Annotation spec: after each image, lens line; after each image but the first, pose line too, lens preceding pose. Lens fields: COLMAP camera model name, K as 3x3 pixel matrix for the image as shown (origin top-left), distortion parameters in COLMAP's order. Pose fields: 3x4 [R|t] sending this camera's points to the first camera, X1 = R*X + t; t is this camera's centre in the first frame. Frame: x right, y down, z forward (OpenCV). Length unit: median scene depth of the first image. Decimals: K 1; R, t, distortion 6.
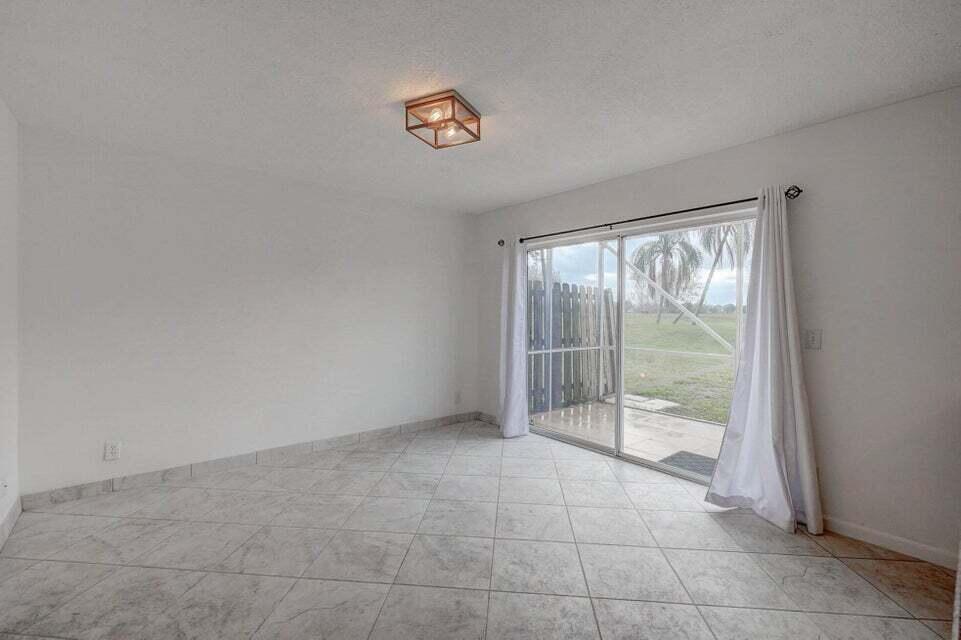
lens RADIAL K [[428.9, 0, 479.0], [0, 428.9, 317.5], [0, 0, 1]] dist [-0.001327, -0.000864]
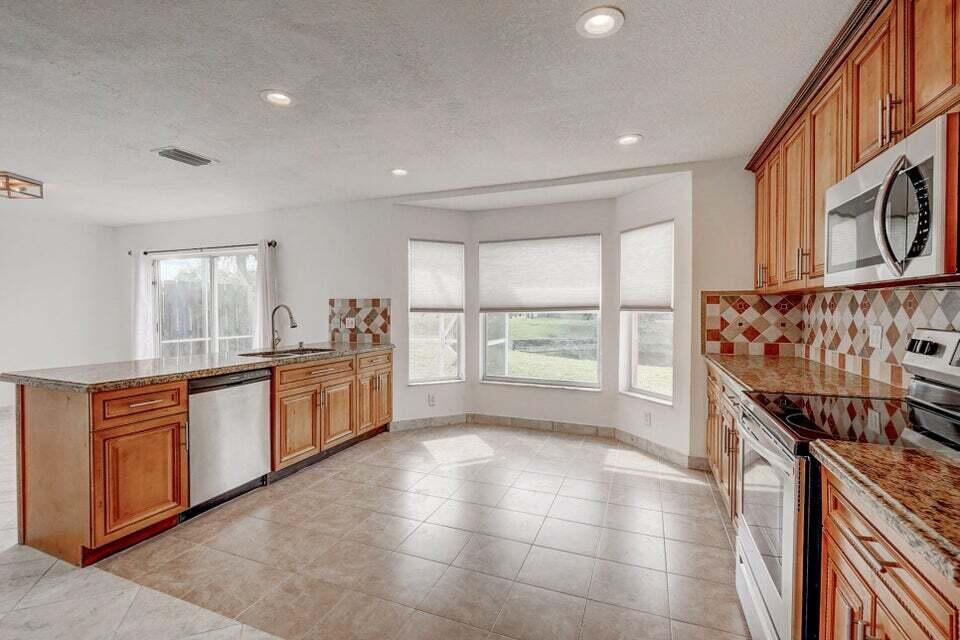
lens RADIAL K [[428.8, 0, 480.2], [0, 428.8, 316.6], [0, 0, 1]] dist [-0.002264, -0.000821]
pose [[0.875445, -0.016302, 0.483042, 0.422669], [0.011050, 0.999845, 0.013717, 0.009726], [-0.483191, -0.006671, 0.875490, -0.756049]]
